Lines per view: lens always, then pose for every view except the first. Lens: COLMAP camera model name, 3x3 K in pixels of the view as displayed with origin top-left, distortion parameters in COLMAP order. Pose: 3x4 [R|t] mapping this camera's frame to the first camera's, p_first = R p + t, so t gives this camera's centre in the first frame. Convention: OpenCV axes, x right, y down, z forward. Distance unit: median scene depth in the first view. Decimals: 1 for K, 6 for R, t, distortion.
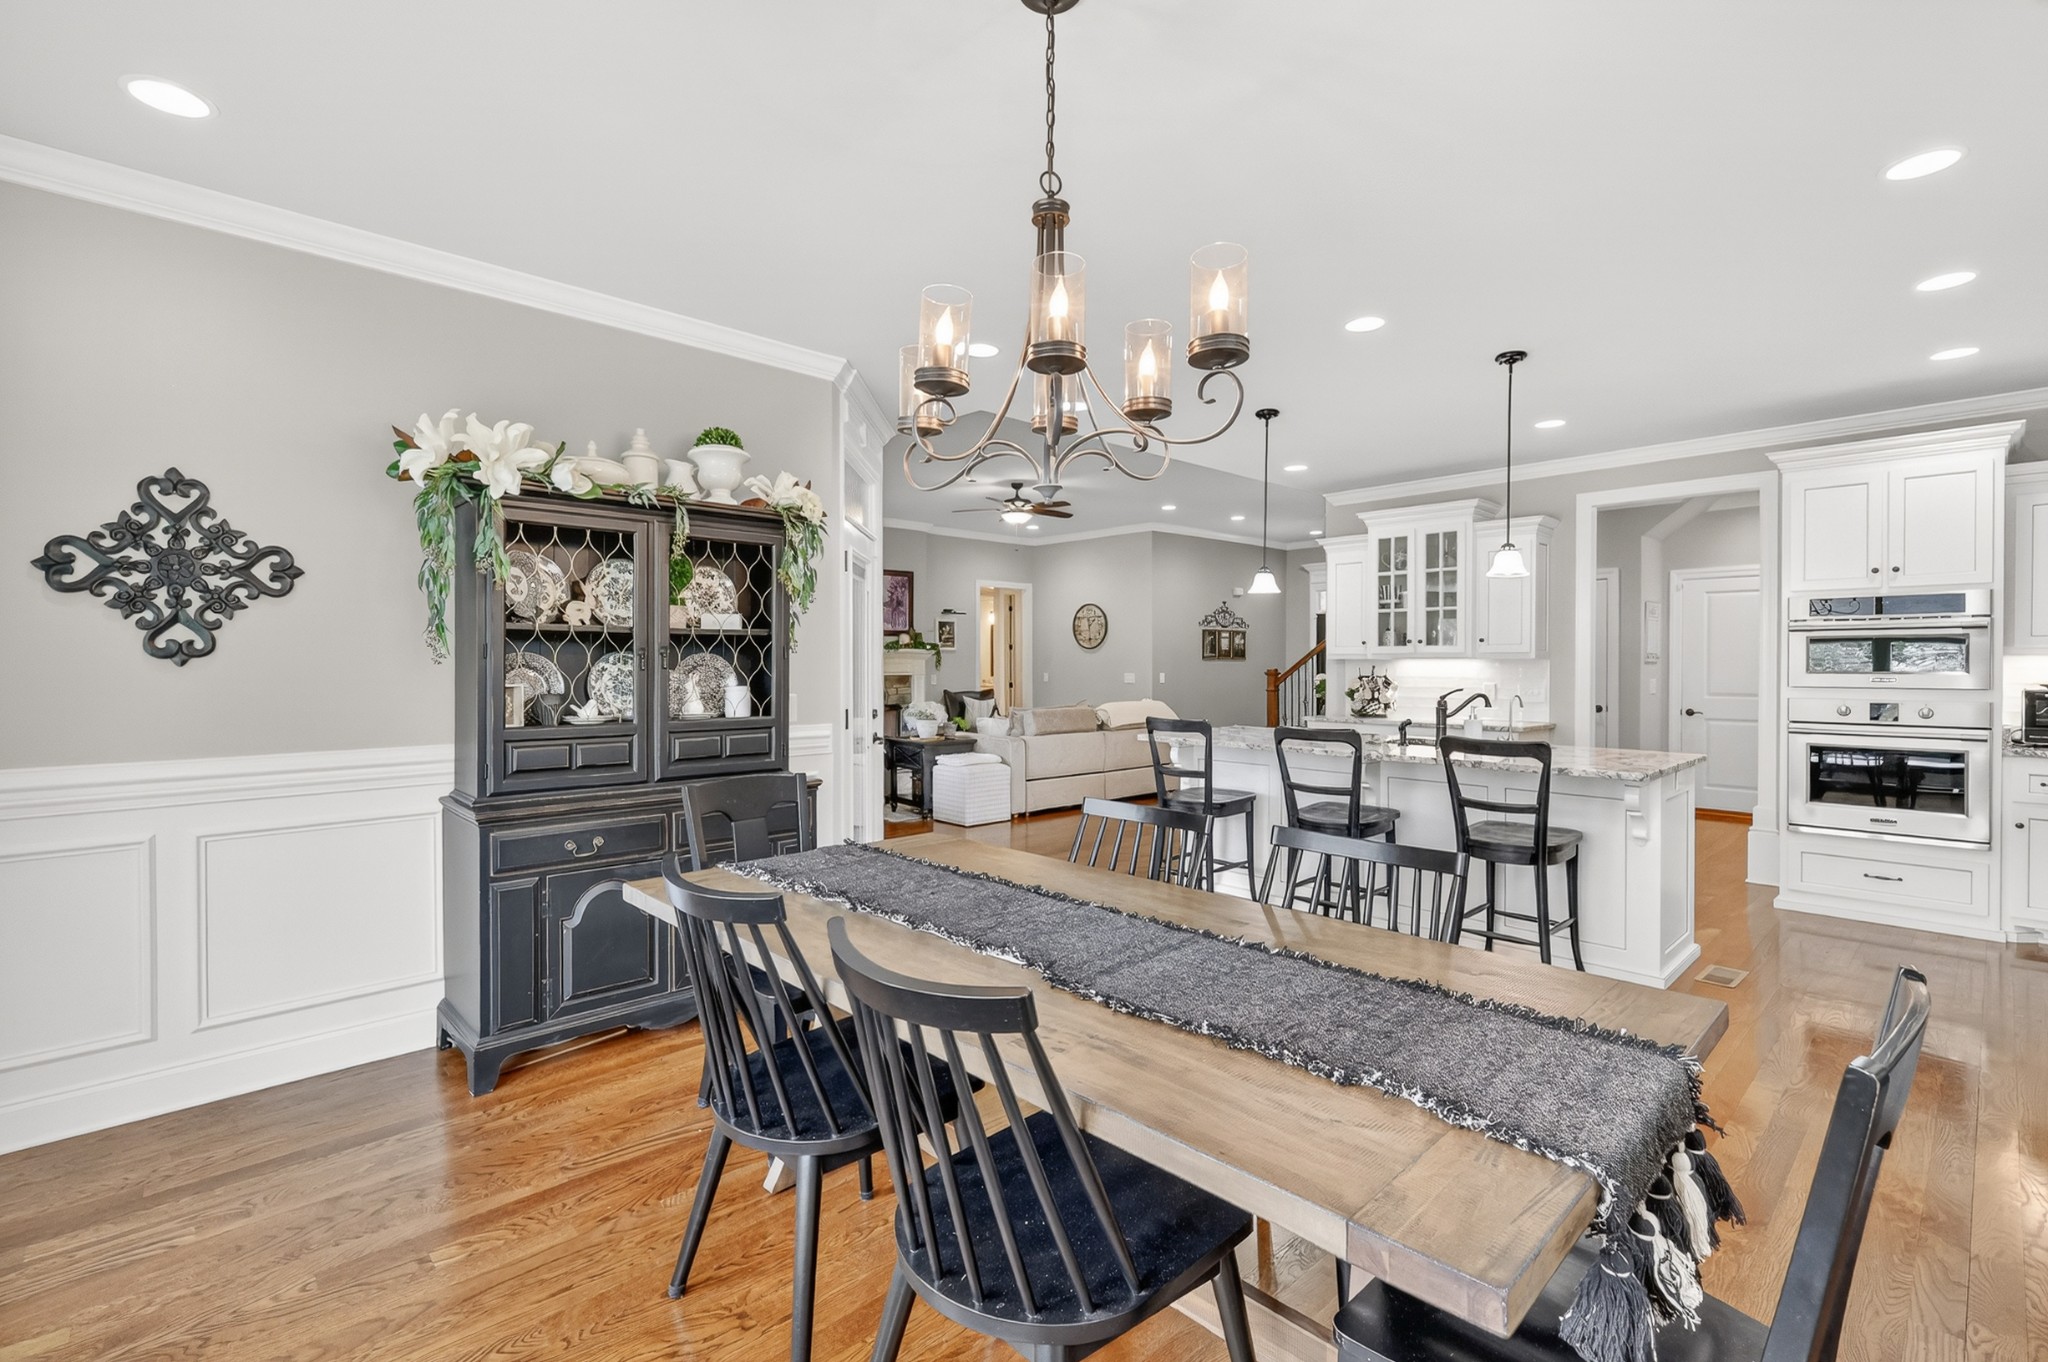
lens RADIAL K [[905.7, 0, 1035.7], [0, 905.7, 673.6], [0, 0, 1]] dist [0.001139, 0.000471]
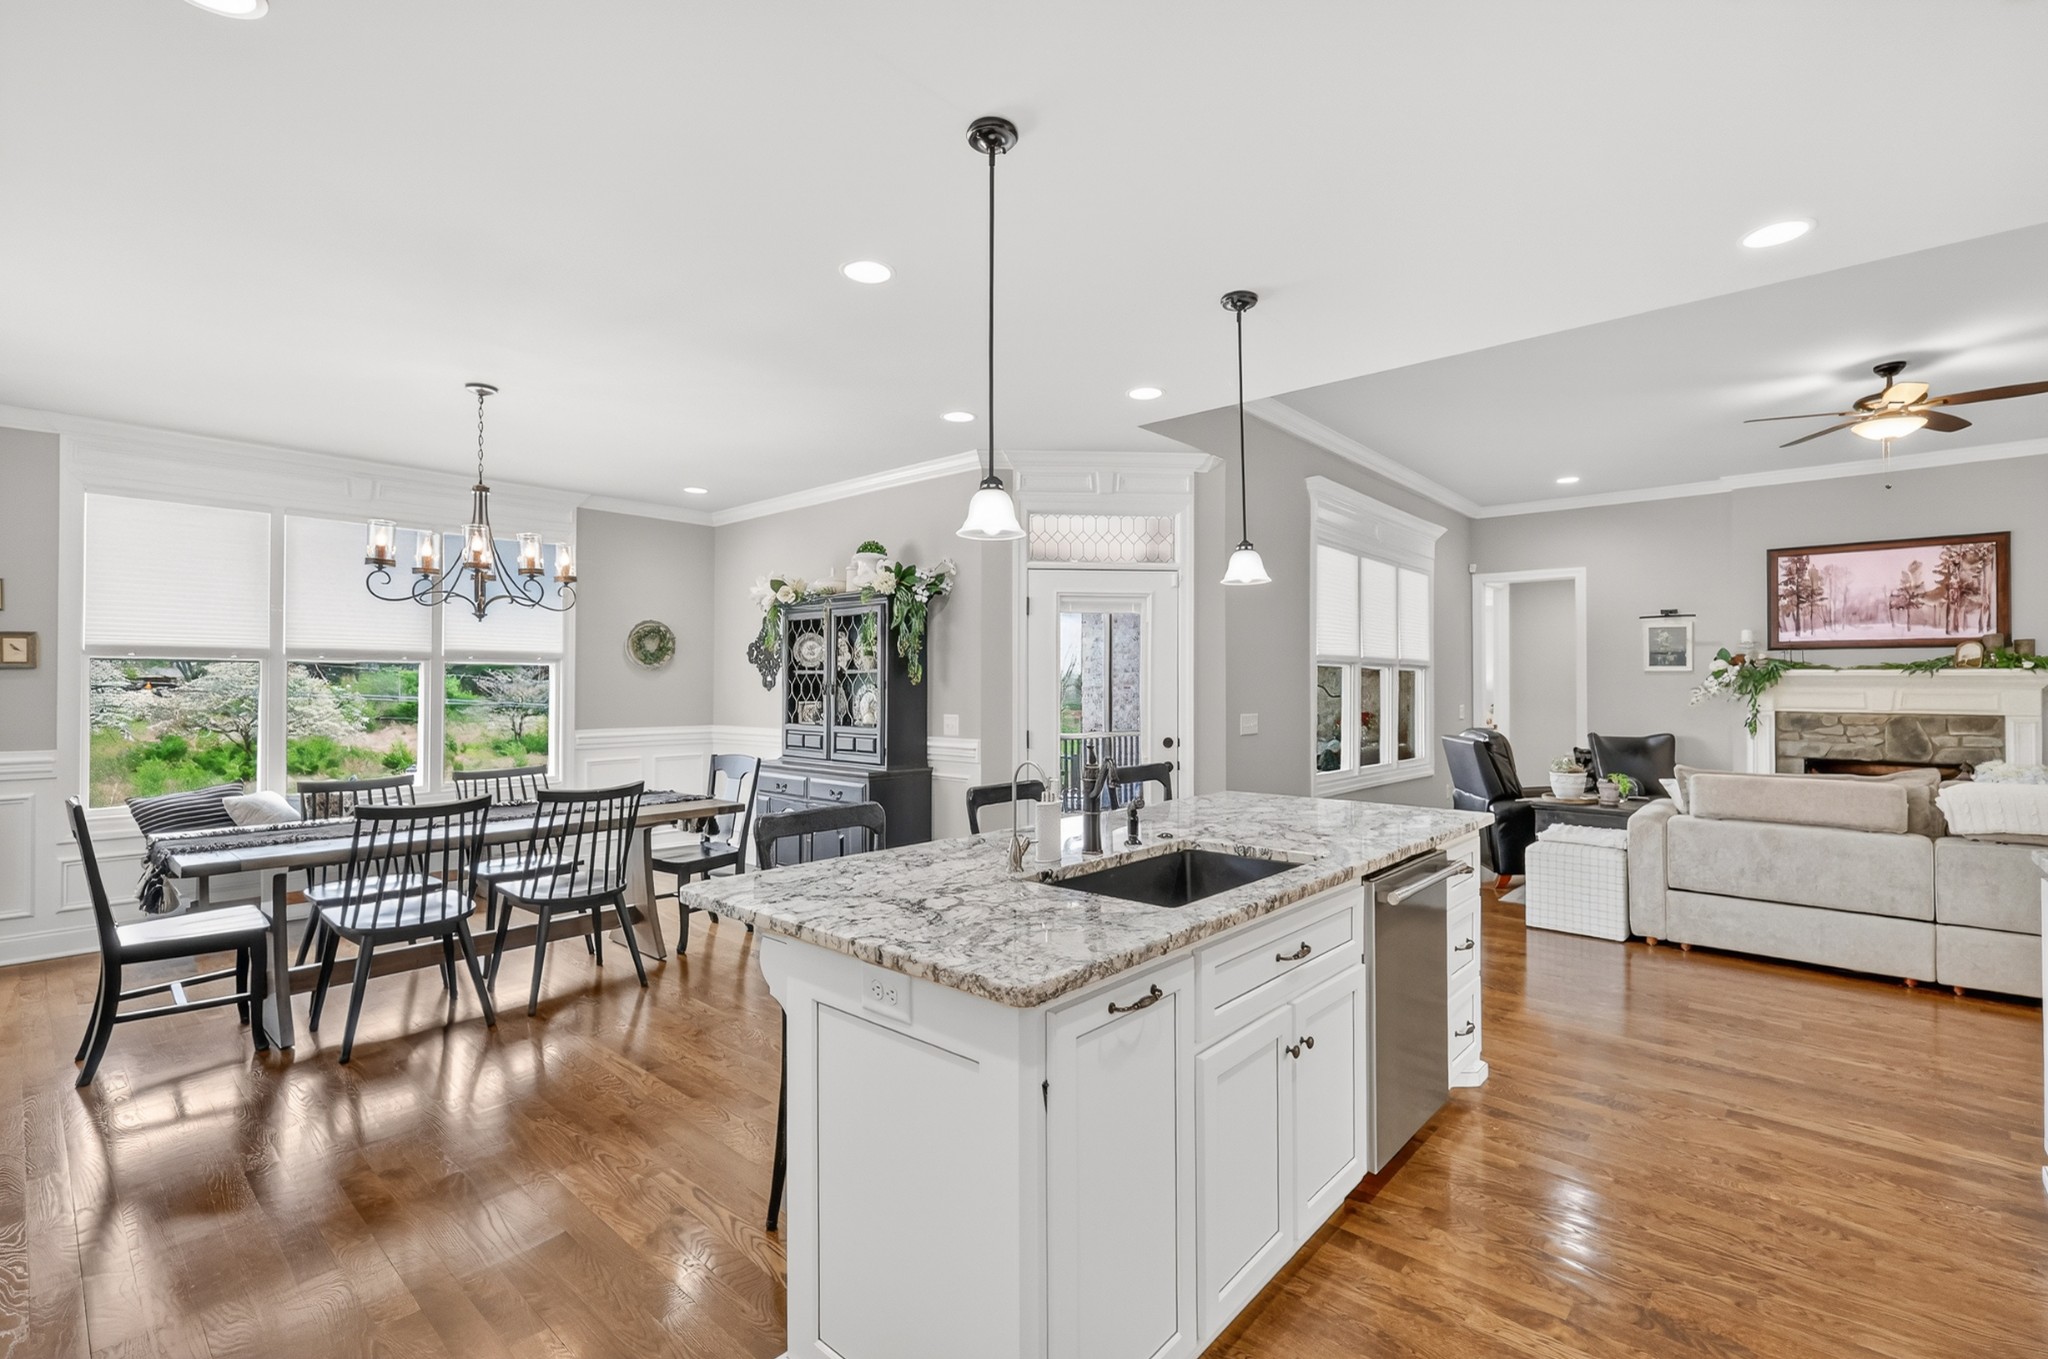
lens RADIAL K [[905.7, 0, 1044.6], [0, 905.7, 677.7], [0, 0, 1]] dist [0.001139, 0.000471]
pose [[0.098246, -0.010934, -0.995102, 0.651842], [-0.015047, 0.999809, -0.012471, -0.009415], [0.995048, 0.016198, 0.098063, 0.598981]]
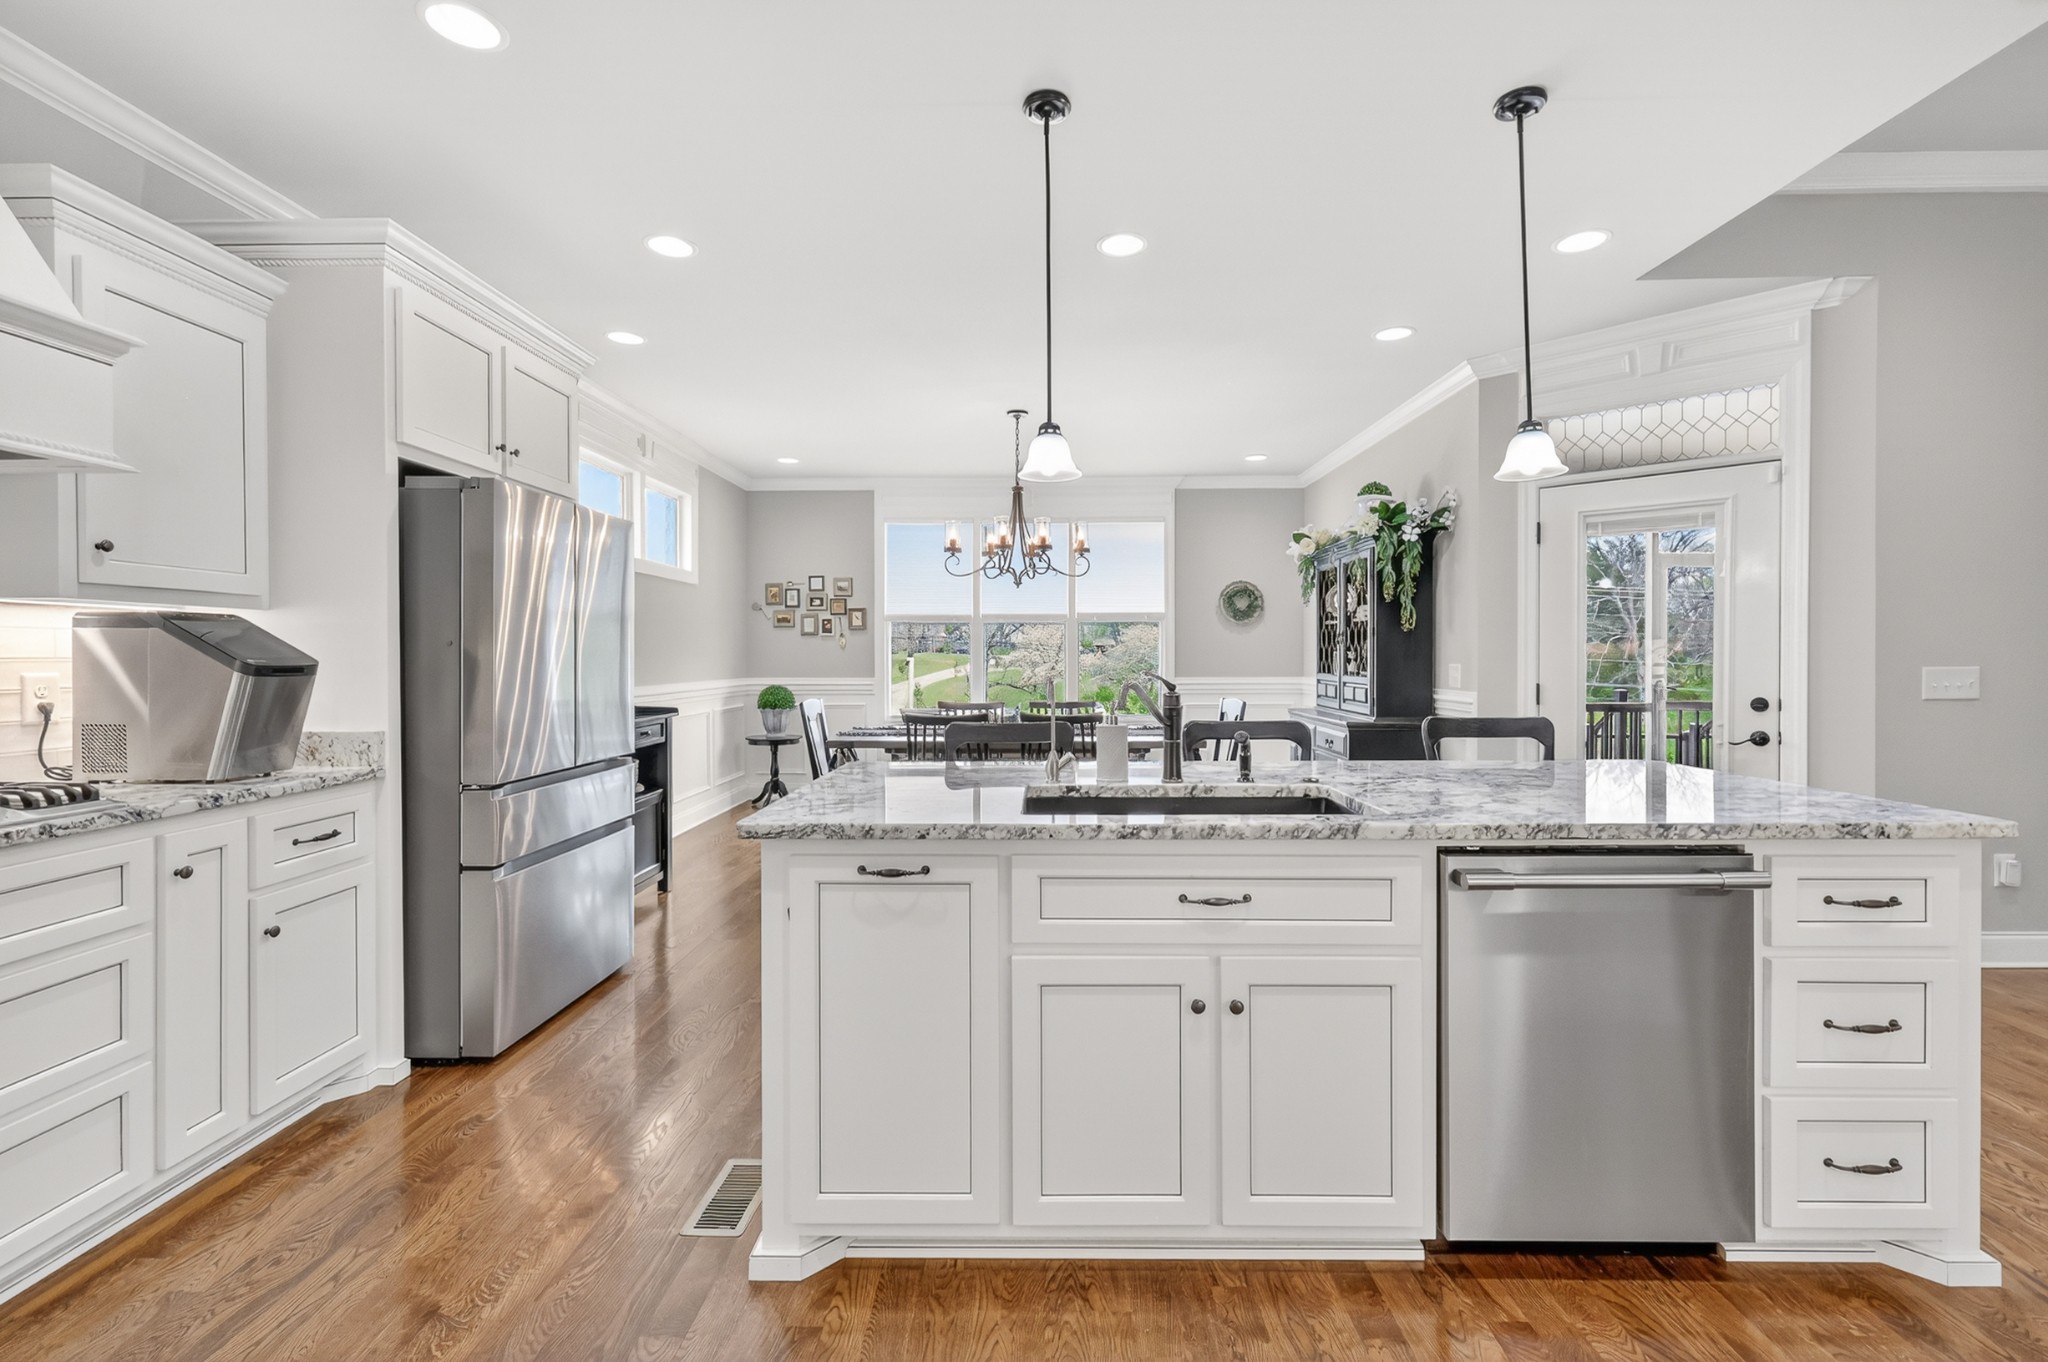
lens RADIAL K [[905.7, 0, 1043.1], [0, 905.7, 666.5], [0, 0, 1]] dist [0.001139, 0.000471]
pose [[-0.688697, 0.011565, -0.724957, 0.586123], [-0.007934, 0.999693, 0.023484, 0.002354], [0.725006, 0.021925, -0.688393, 0.859764]]
